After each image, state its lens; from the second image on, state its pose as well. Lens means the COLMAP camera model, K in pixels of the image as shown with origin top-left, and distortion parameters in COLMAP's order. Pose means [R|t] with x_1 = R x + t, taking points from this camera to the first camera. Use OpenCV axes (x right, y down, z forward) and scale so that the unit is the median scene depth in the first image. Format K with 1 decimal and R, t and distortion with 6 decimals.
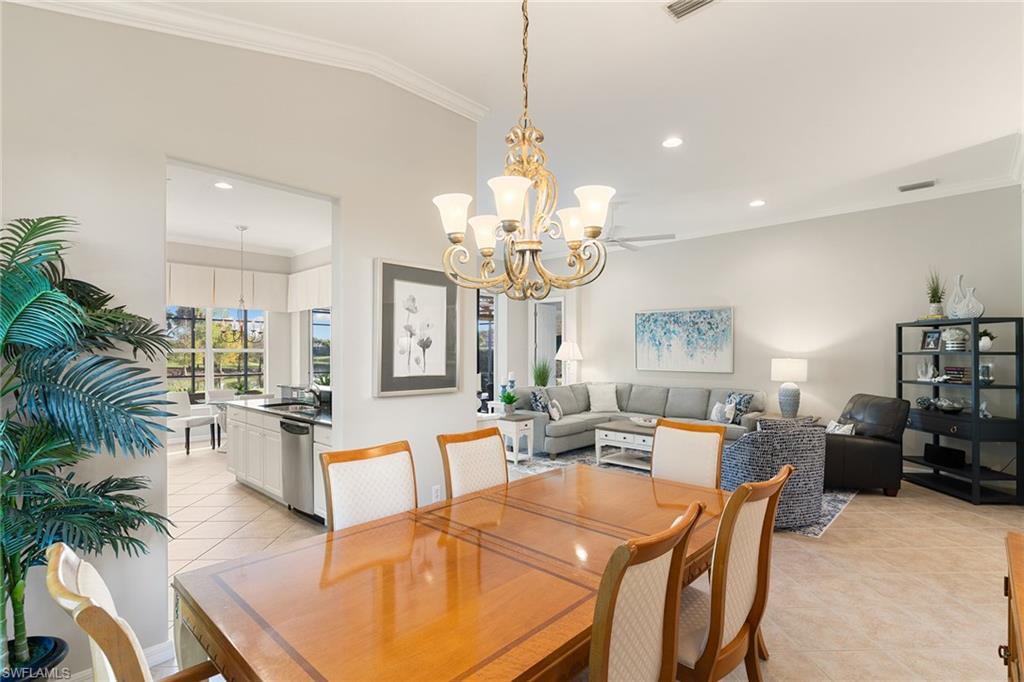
lens RADIAL K [[491.8, 0, 511.4], [0, 491.8, 350.5], [0, 0, 1]] dist [0.001525, 0.000235]
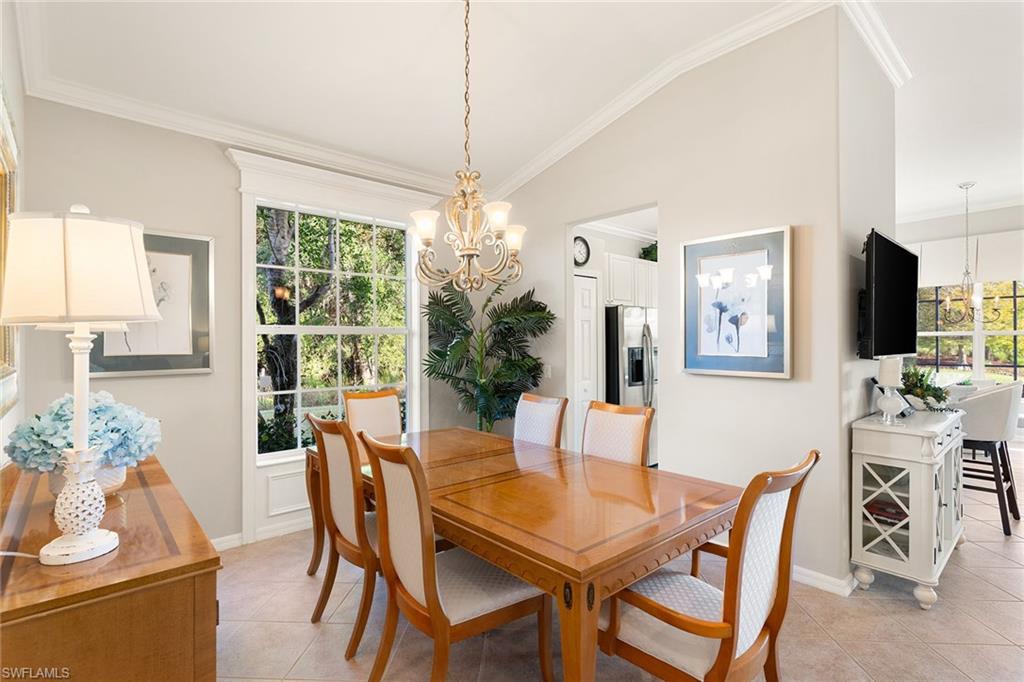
lens RADIAL K [[489.0, 0, 512.0], [0, 489.0, 341.0], [0, 0, 1]] dist [0.000374, 0.000223]
pose [[-0.089683, -0.001636, -0.995969, 0.361154], [0.007896, 0.999966, -0.002354, 0.011045], [0.995939, -0.008075, -0.089667, 0.321636]]
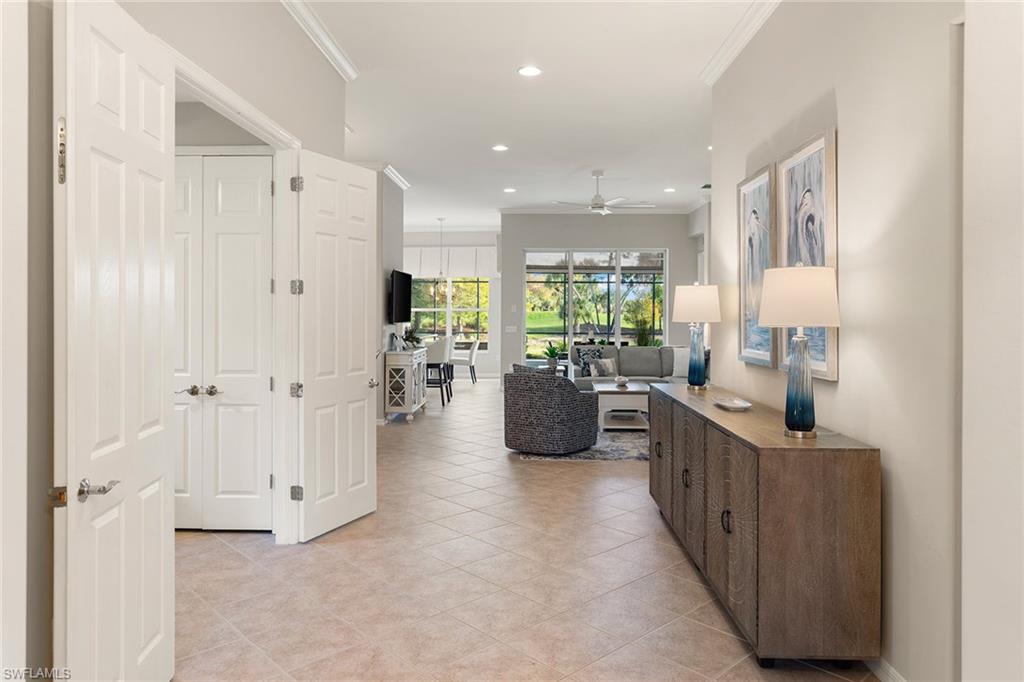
lens RADIAL K [[680.8, 0, 513.9], [0, 680.8, 310.4], [0, 0, 1]] dist [-0.000723, -0.000089]
pose [[0.661052, 0.002620, -0.750335, 1.028515], [-0.003156, 0.999995, 0.000711, 0.000132], [0.750333, 0.001898, 0.661057, -0.085949]]
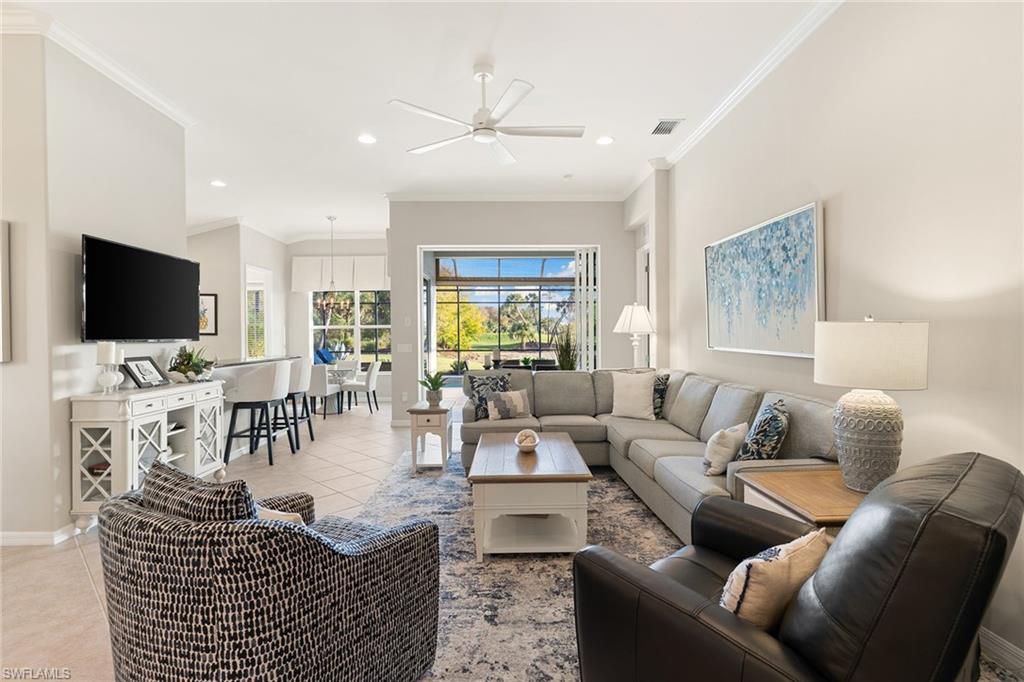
lens RADIAL K [[483.1, 0, 512.9], [0, 483.1, 338.3], [0, 0, 1]] dist [0.001100, -0.000230]
pose [[0.706477, 0.001778, -0.707733, 0.561912], [0.008724, 0.999899, 0.011220, 0.021278], [0.707682, -0.014101, 0.706391, 0.527747]]
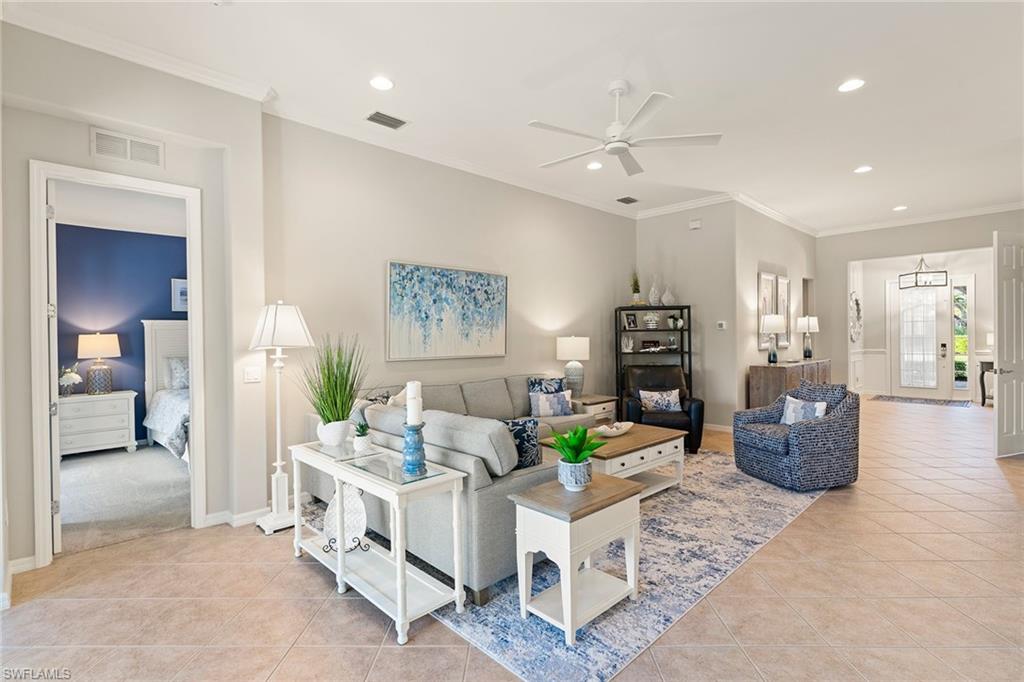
lens RADIAL K [[483.1, 0, 512.9], [0, 483.1, 338.3], [0, 0, 1]] dist [0.001100, -0.000230]
pose [[0.047721, -0.004116, 0.998852, -0.348721], [0.009706, 0.999946, 0.003657, 0.013696], [-0.998814, 0.009520, 0.047759, 0.960636]]
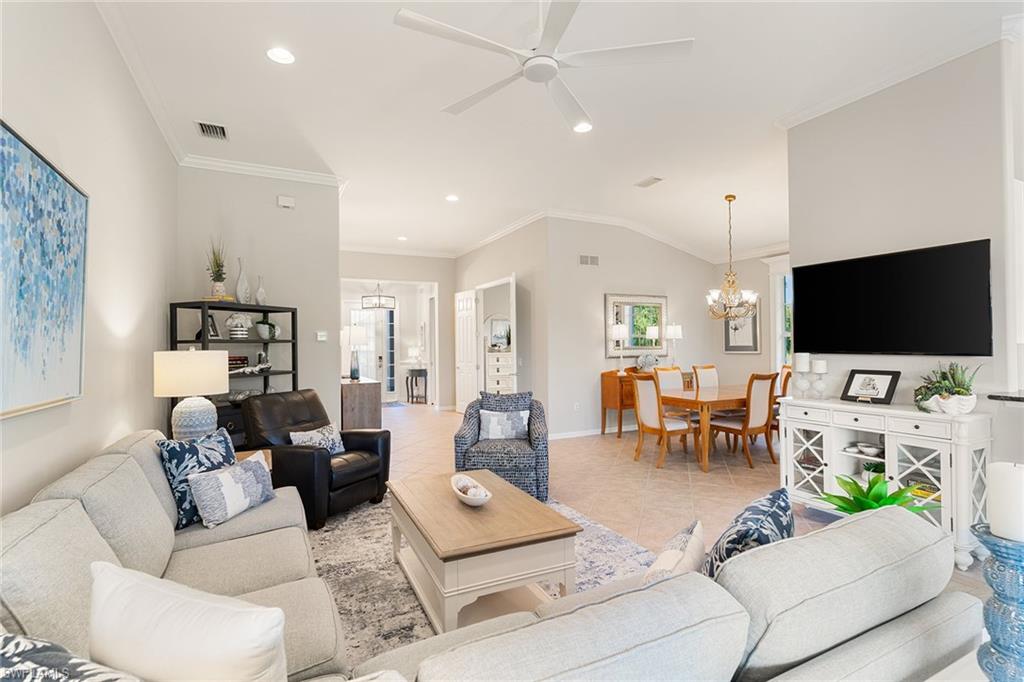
lens RADIAL K [[483.1, 0, 512.9], [0, 483.1, 338.3], [0, 0, 1]] dist [0.001100, -0.000230]
pose [[-0.939050, 0.016037, 0.343405, 0.078048], [0.011474, 0.999817, -0.015313, 0.014279], [-0.343588, -0.010439, -0.939063, 1.210493]]
